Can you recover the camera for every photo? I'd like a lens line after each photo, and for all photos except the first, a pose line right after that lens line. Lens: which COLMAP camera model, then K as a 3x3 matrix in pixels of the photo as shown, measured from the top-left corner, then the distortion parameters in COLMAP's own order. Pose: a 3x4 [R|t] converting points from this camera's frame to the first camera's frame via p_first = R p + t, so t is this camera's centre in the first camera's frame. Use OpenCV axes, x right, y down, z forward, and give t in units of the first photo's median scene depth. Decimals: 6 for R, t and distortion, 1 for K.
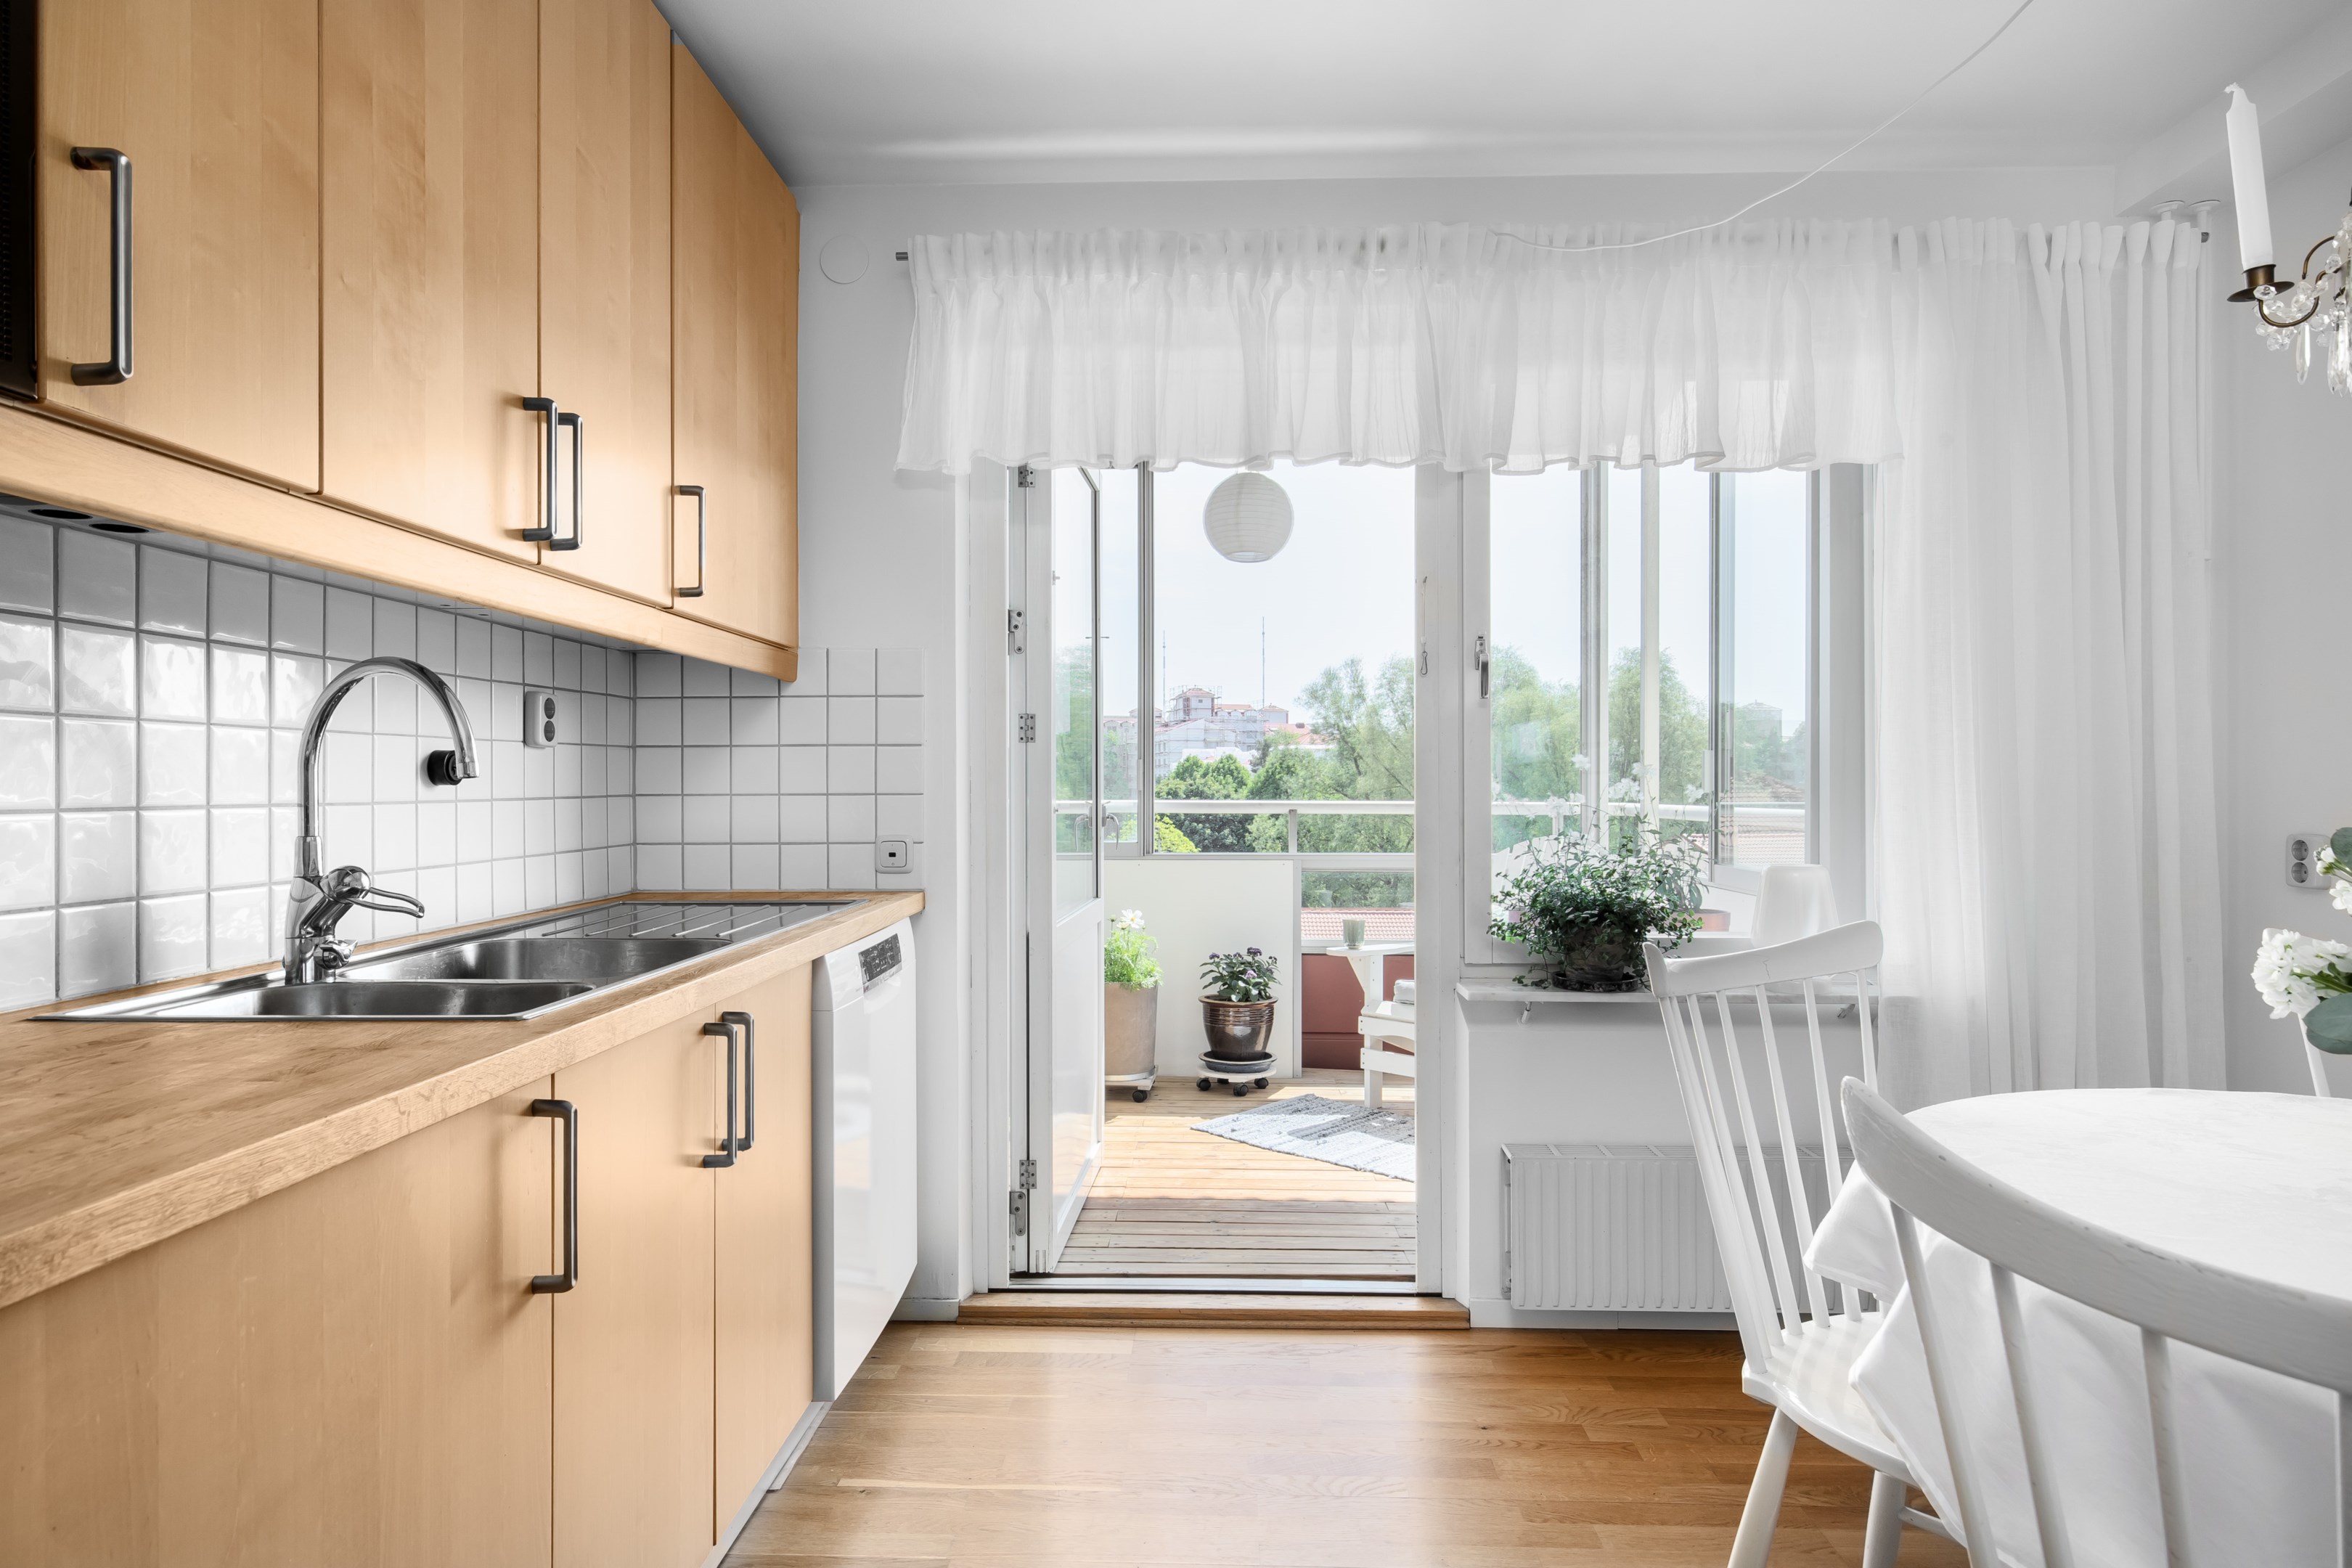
lens RADIAL K [[1270.6, 0, 1160.7], [0, 1270.6, 785.2], [0, 0, 1]] dist [0.005285, 0.001610]
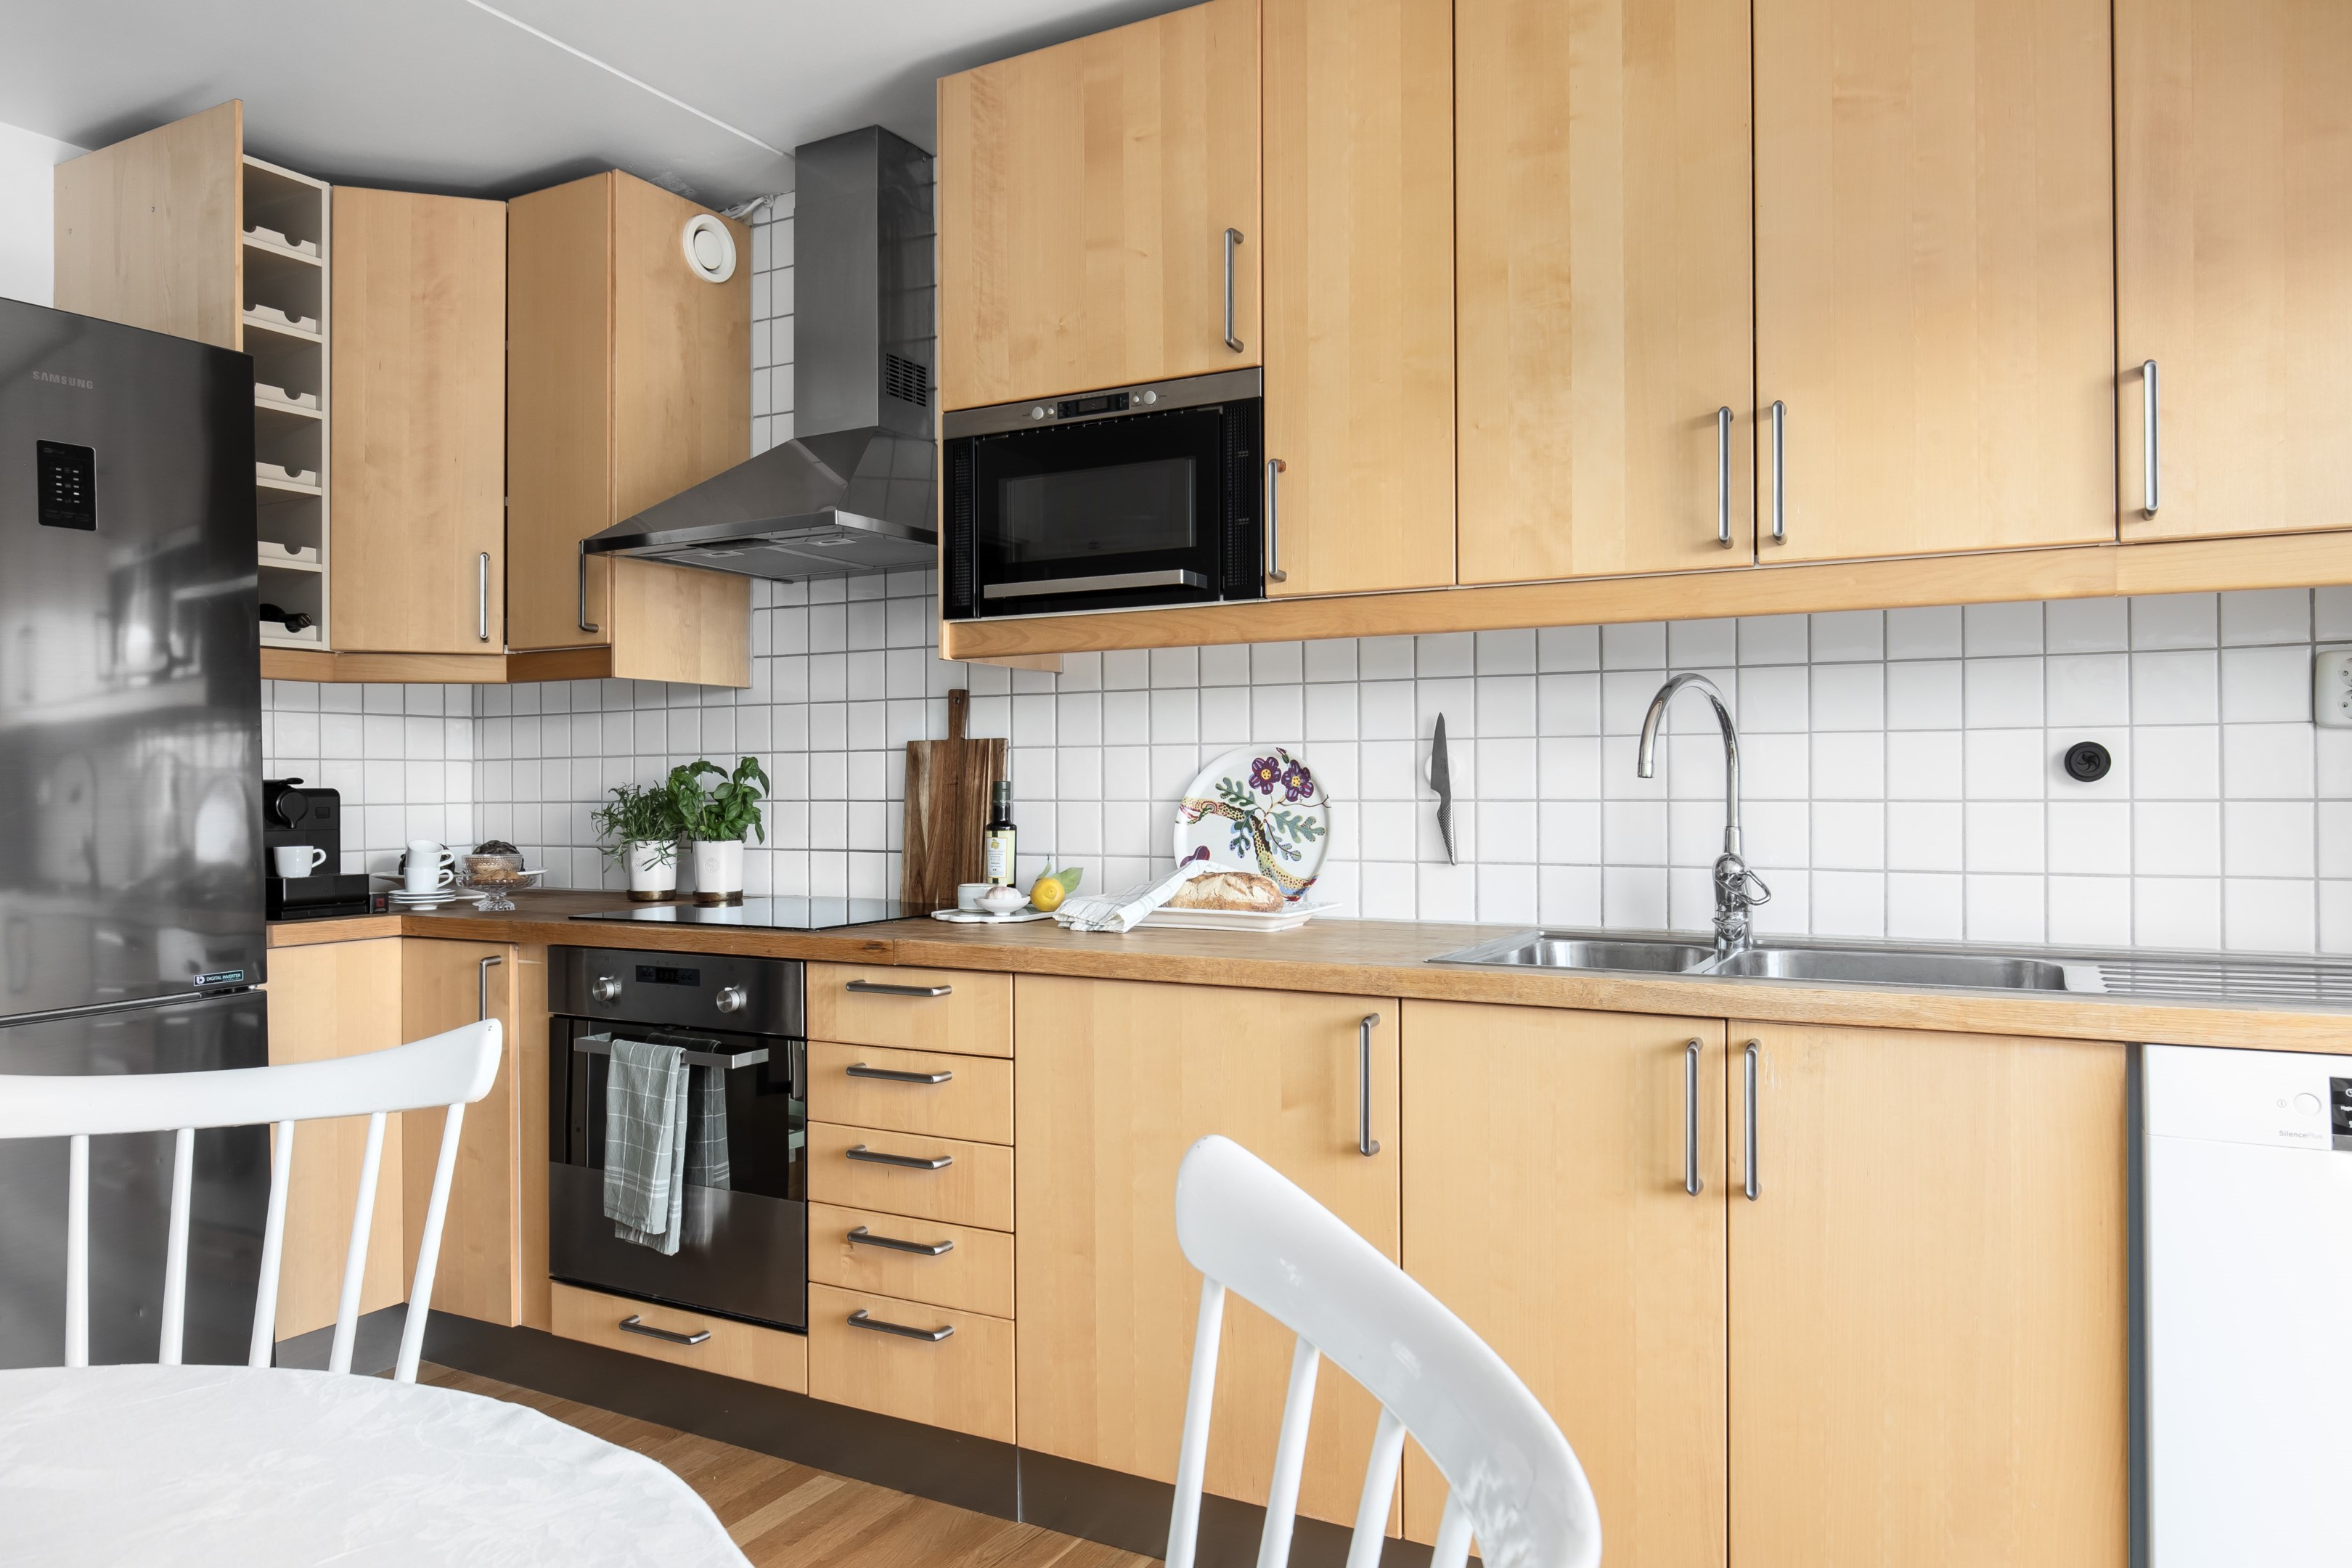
lens RADIAL K [[1582.3, 0, 1187.4], [0, 1582.3, 780.9], [0, 0, 1]] dist [-0.003808, -0.001543]
pose [[-0.421893, 0.000183, -0.906645, 0.596704], [0.005243, 0.999984, -0.002238, -0.001065], [0.906630, -0.005698, -0.421887, 0.798008]]
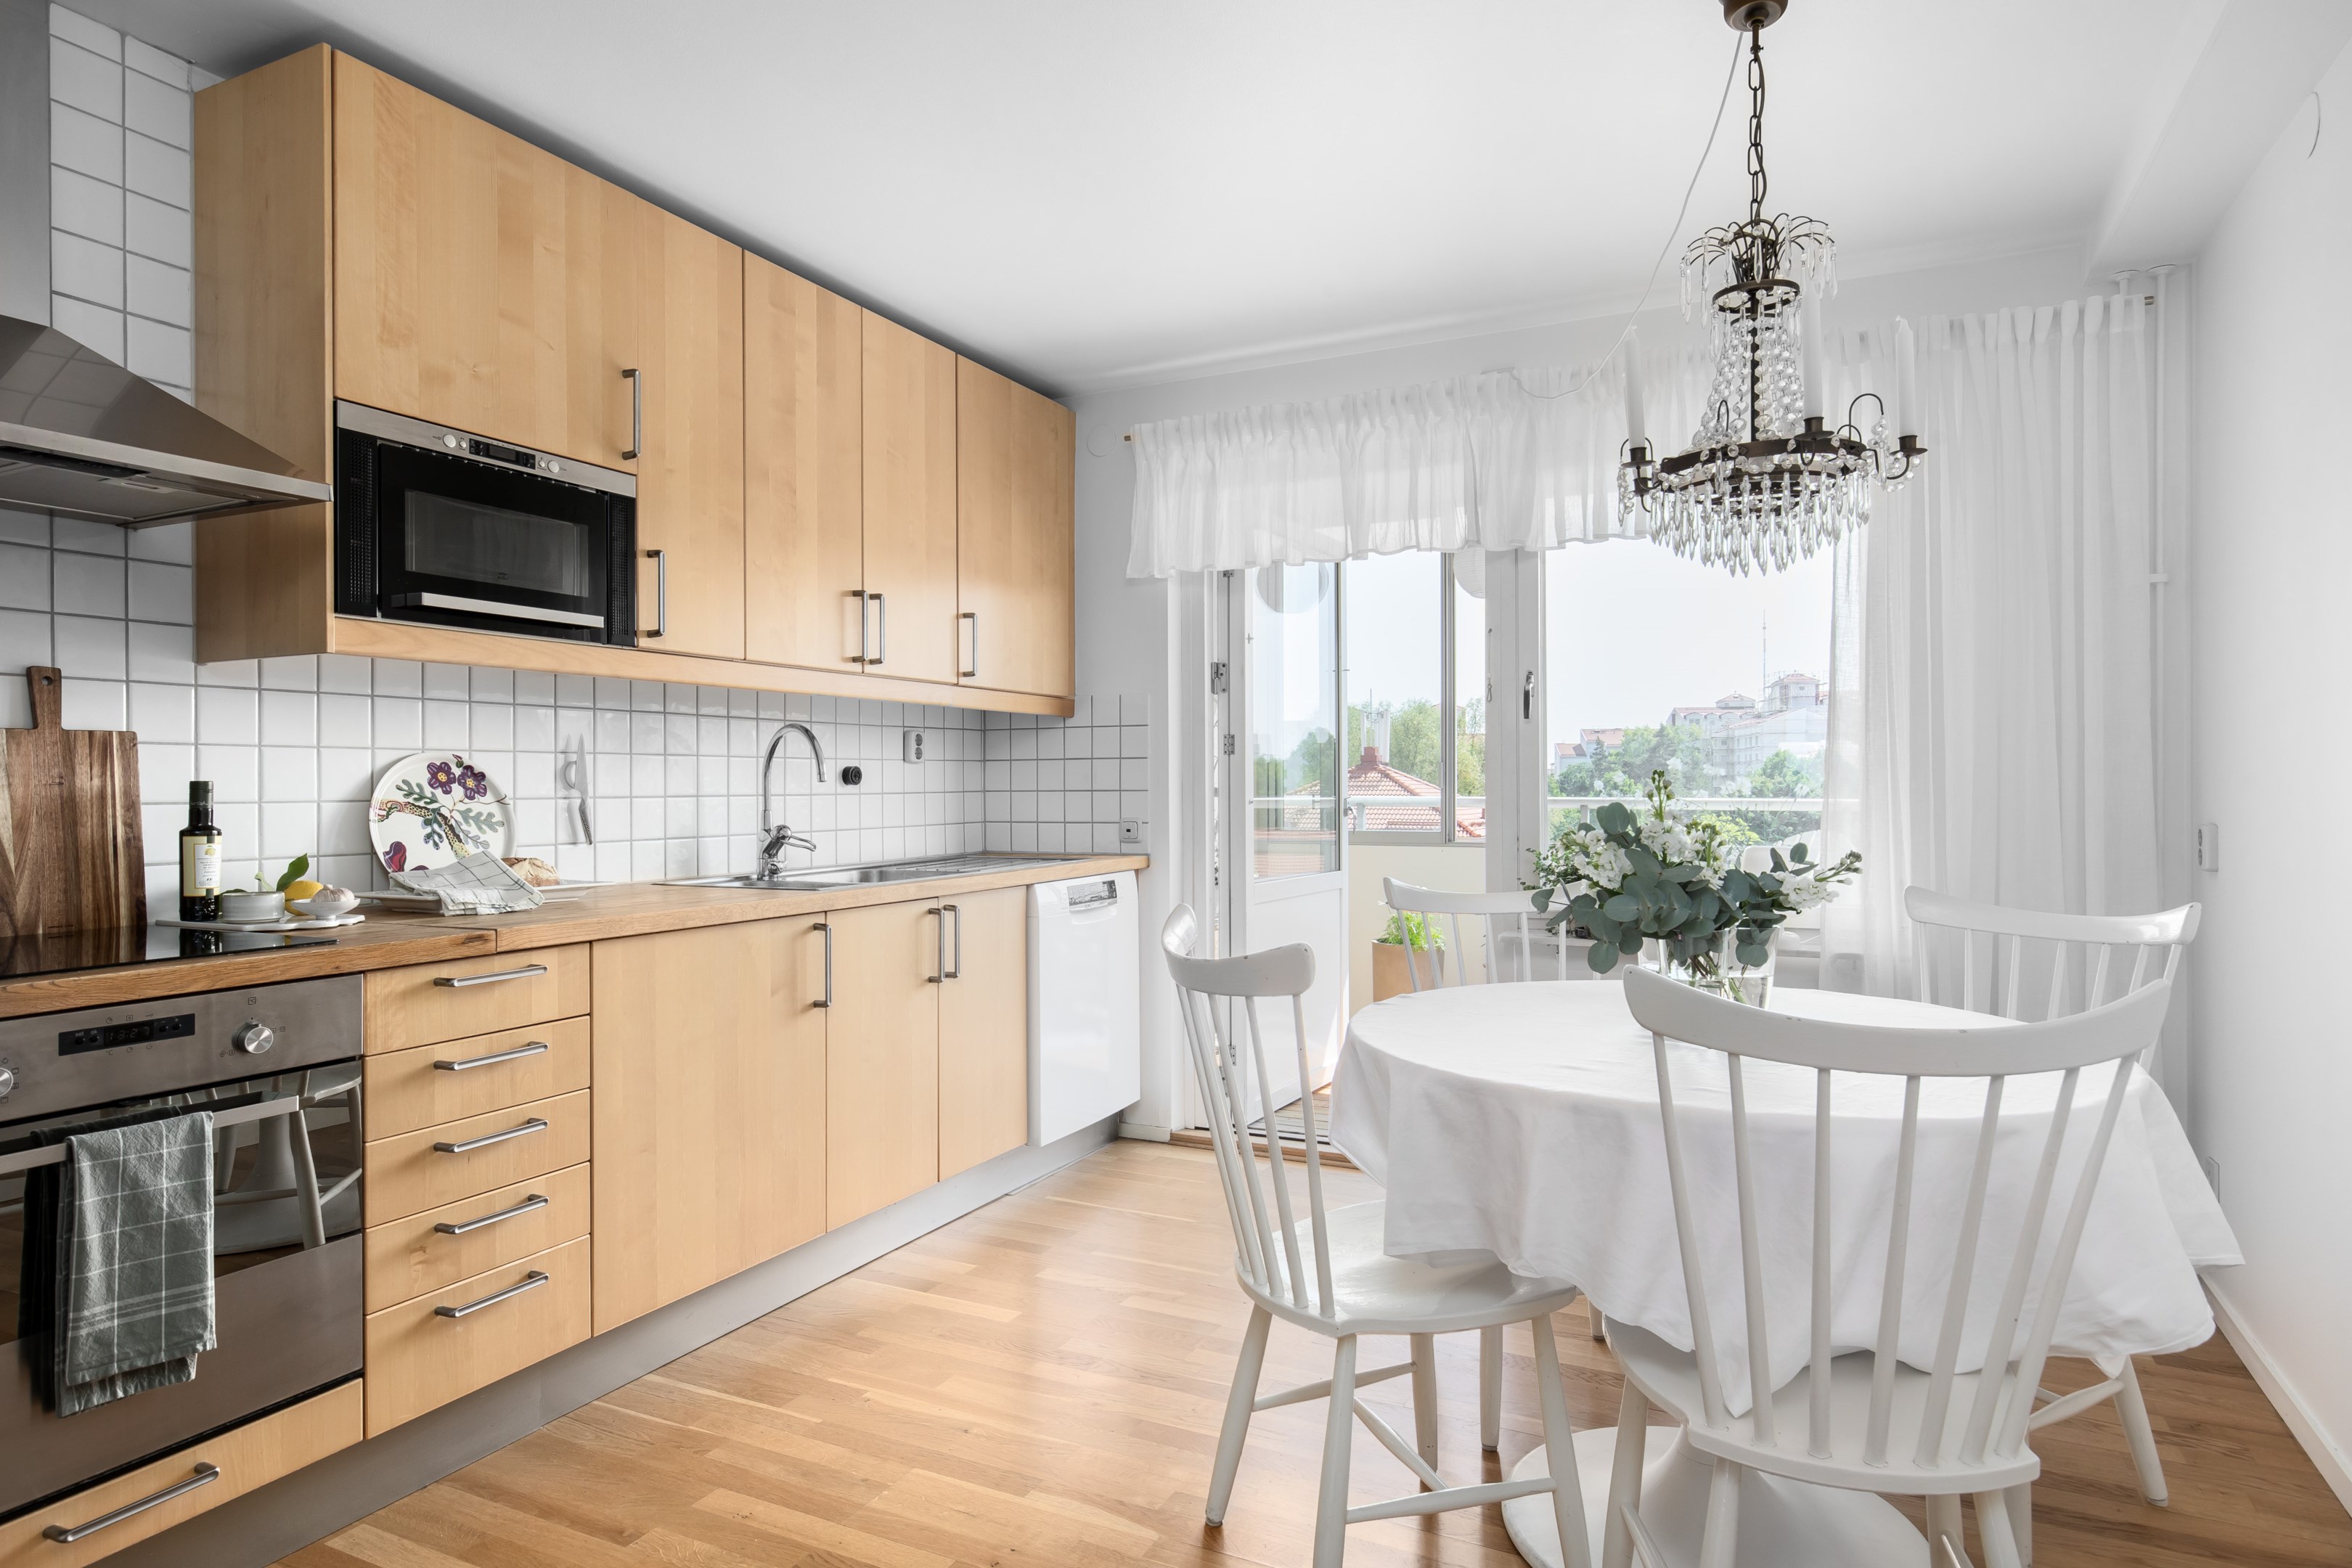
lens RADIAL K [[1270.6, 0, 1187.6], [0, 1270.6, 786.7], [0, 0, 1]] dist [0.005285, 0.001610]
pose [[0.919825, -0.002416, -0.392320, 0.527712], [0.003284, 0.999993, 0.001541, 0.000509], [0.392314, -0.002706, 0.919827, -0.432315]]
